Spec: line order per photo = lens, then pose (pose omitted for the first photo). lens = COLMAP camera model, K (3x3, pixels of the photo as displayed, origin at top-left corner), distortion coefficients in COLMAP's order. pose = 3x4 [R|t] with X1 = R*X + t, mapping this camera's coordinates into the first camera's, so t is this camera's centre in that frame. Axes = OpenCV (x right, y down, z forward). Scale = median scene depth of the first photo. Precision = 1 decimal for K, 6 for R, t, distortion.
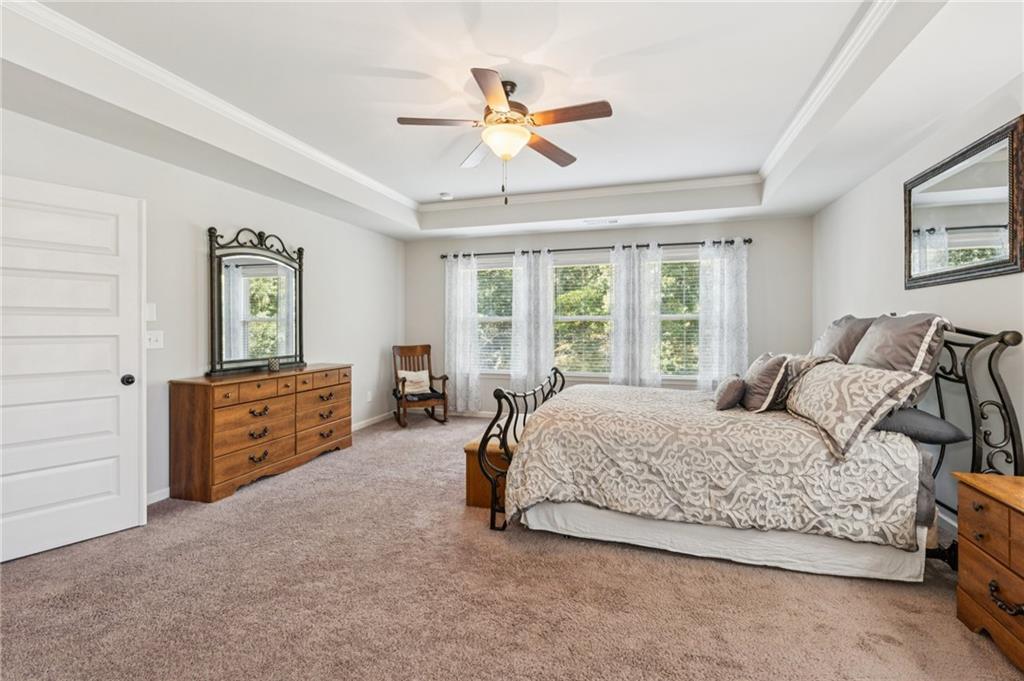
lens RADIAL K [[452.7, 0, 511.4], [0, 452.7, 329.2], [0, 0, 1]] dist [-0.002544, -0.000149]
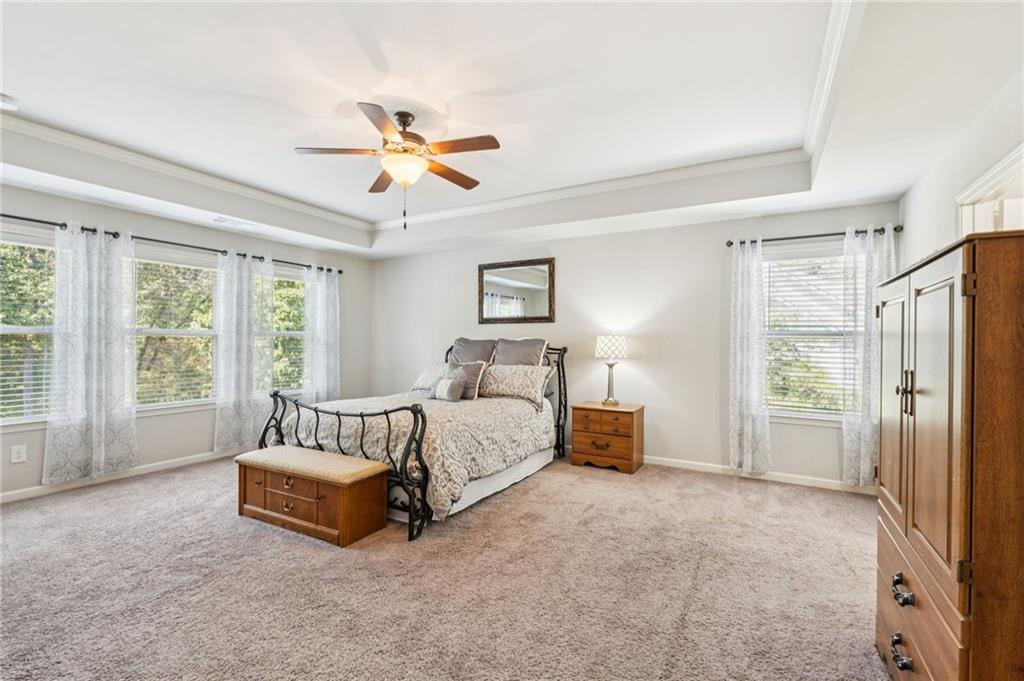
lens RADIAL K [[462.4, 0, 512.0], [0, 462.4, 340.5], [0, 0, 1]] dist [-0.000422, -0.000040]
pose [[0.202401, 0.006033, 0.979284, -0.796178], [0.000225, 0.999981, -0.006207, -0.008716], [-0.979303, 0.001477, 0.202396, 0.427182]]
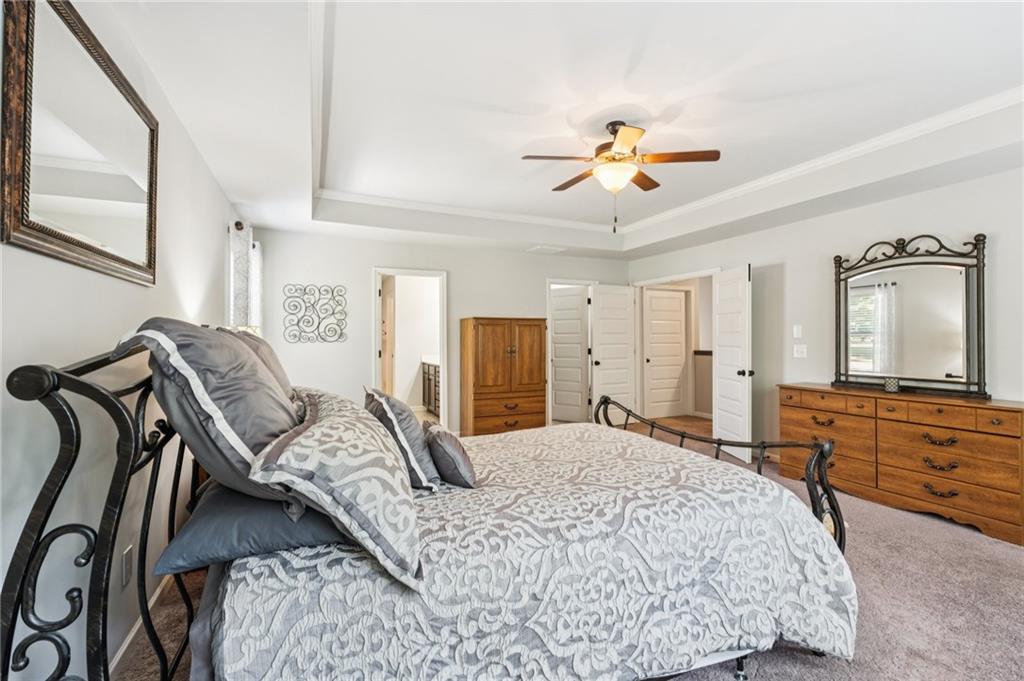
lens RADIAL K [[452.7, 0, 511.4], [0, 452.7, 329.2], [0, 0, 1]] dist [-0.002544, -0.000149]
pose [[-0.750033, -0.010648, -0.661315, 0.709882], [-0.002638, 0.999911, -0.013107, -0.021670], [0.661396, -0.008087, -0.749994, 1.306217]]
